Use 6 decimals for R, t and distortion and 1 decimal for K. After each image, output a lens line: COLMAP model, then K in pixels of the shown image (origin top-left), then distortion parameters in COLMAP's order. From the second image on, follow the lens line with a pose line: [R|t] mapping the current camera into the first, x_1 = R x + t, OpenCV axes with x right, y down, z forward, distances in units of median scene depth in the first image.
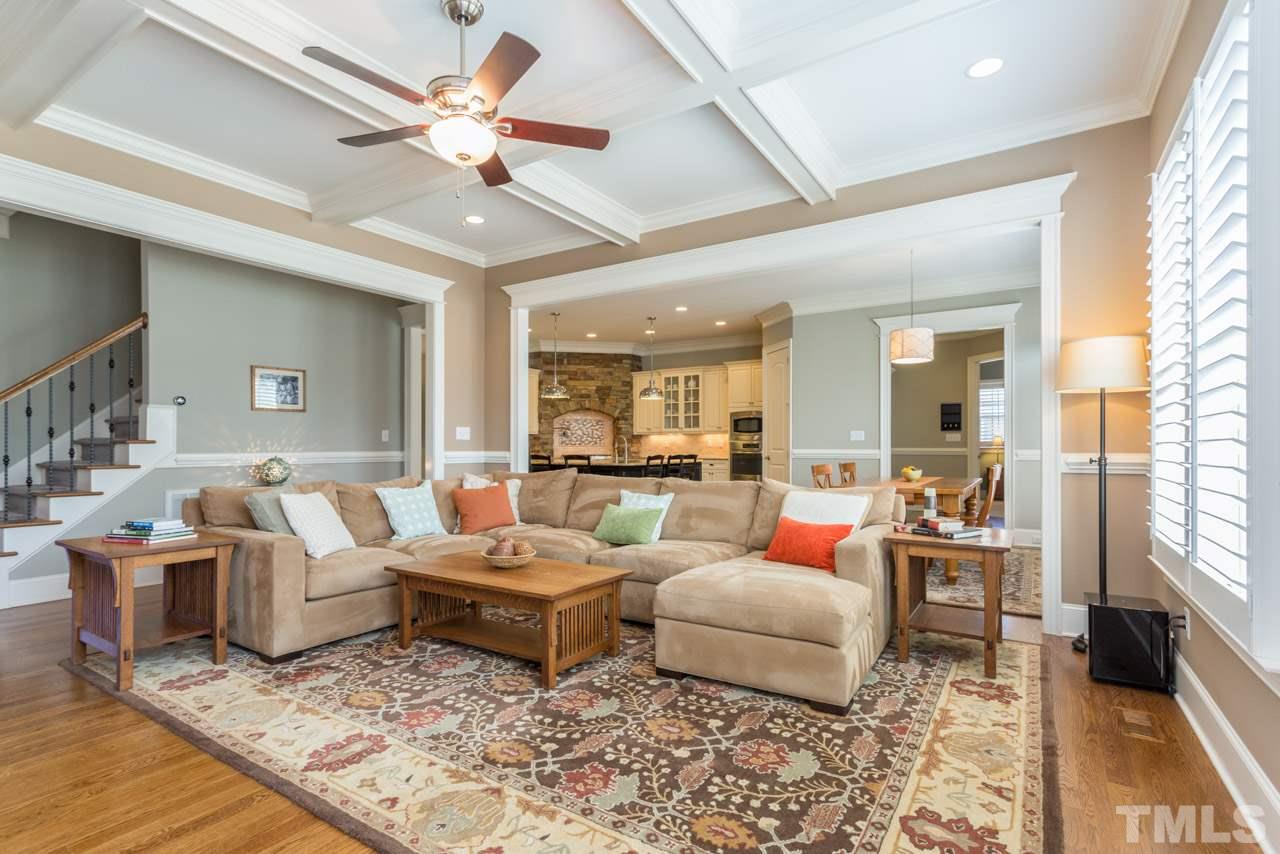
lens RADIAL K [[633.7, 0, 643.3], [0, 633.7, 439.3], [0, 0, 1]] dist [0.000866, 0.000016]
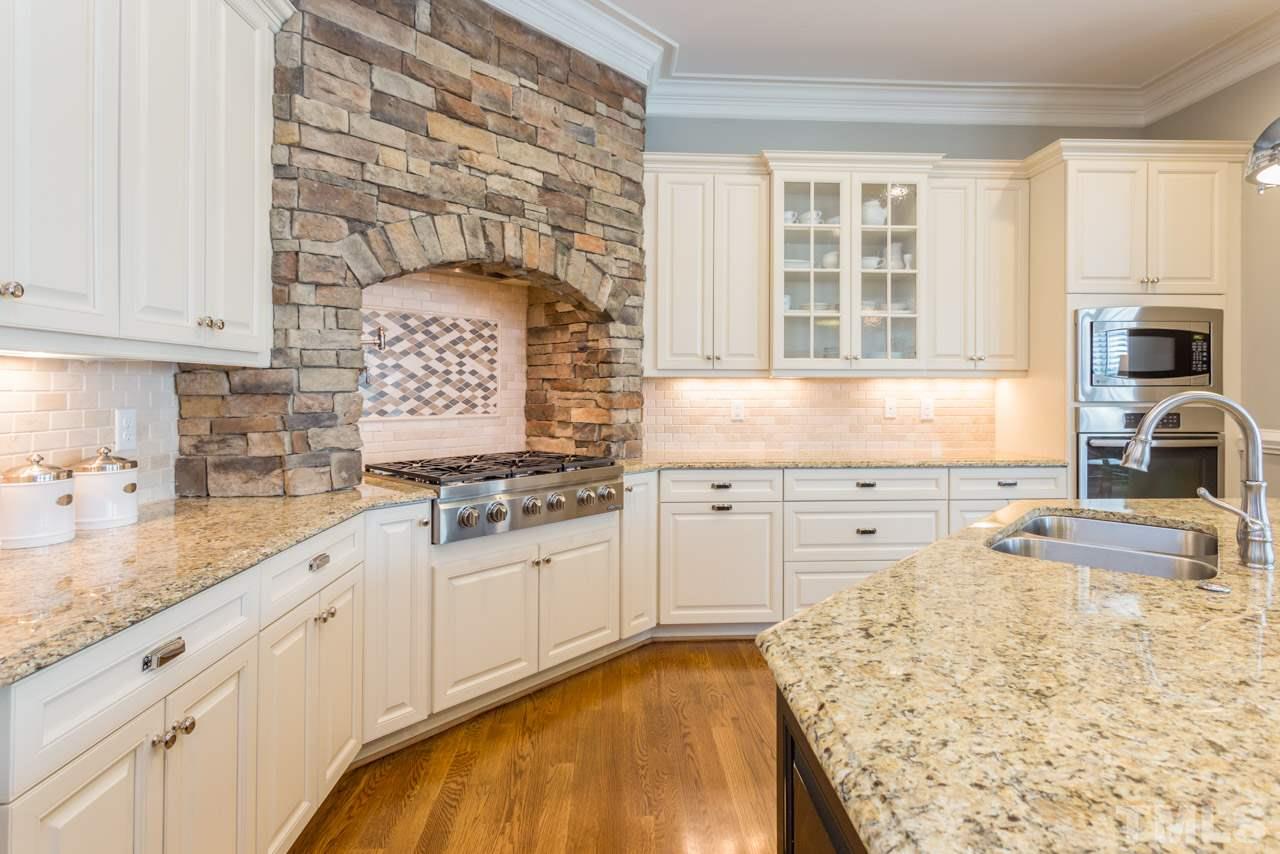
lens RADIAL K [[633.7, 0, 645.9], [0, 633.7, 385.1], [0, 0, 1]] dist [0.000866, 0.000016]
pose [[0.804943, 0.005965, 0.593322, -0.186286], [-0.009183, 0.999955, 0.002405, -0.004527], [-0.593281, -0.007385, 0.804962, 0.791510]]
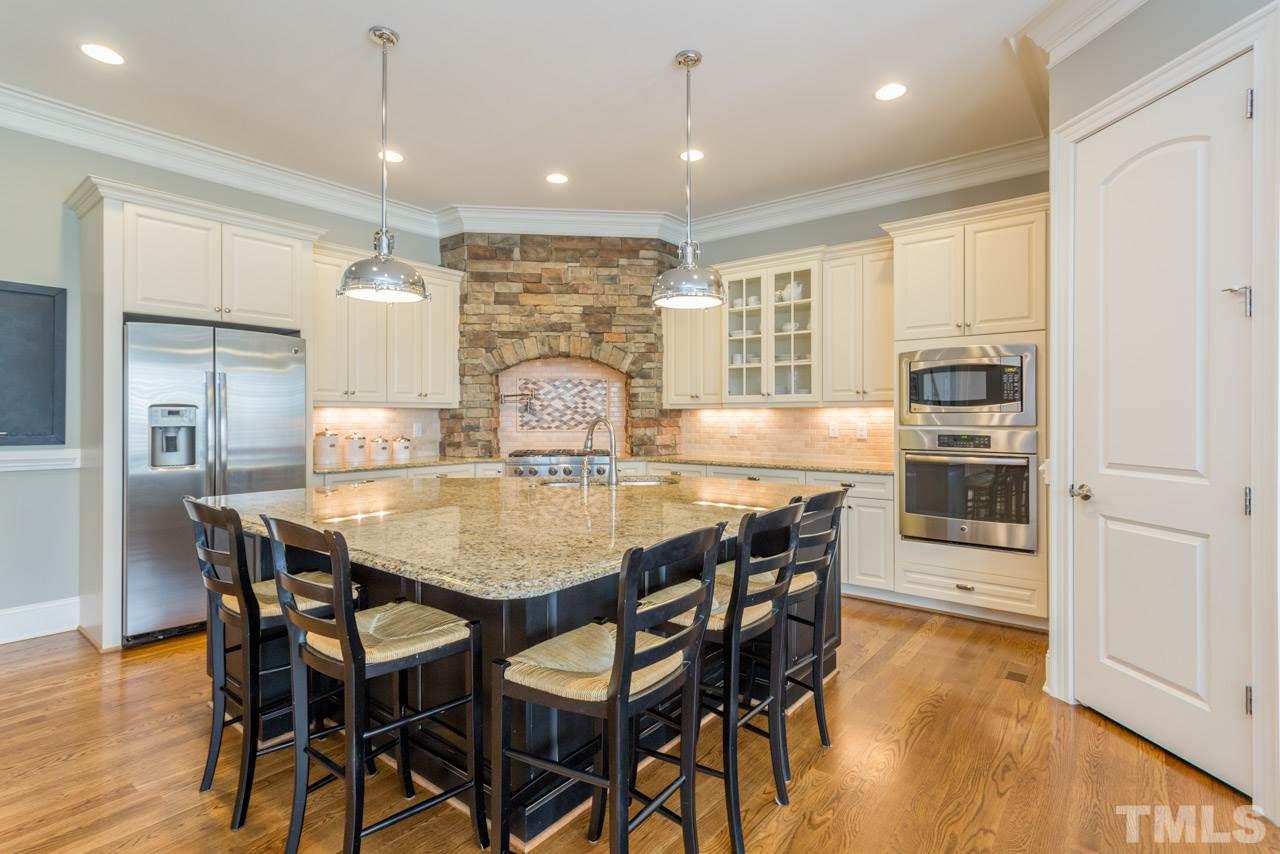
lens RADIAL K [[633.7, 0, 651.0], [0, 633.7, 407.9], [0, 0, 1]] dist [0.000866, 0.000016]
pose [[0.995955, -0.001516, -0.089837, 0.018486], [0.001409, 0.999998, -0.001251, -0.007602], [0.089839, 0.001119, 0.995956, 0.540811]]
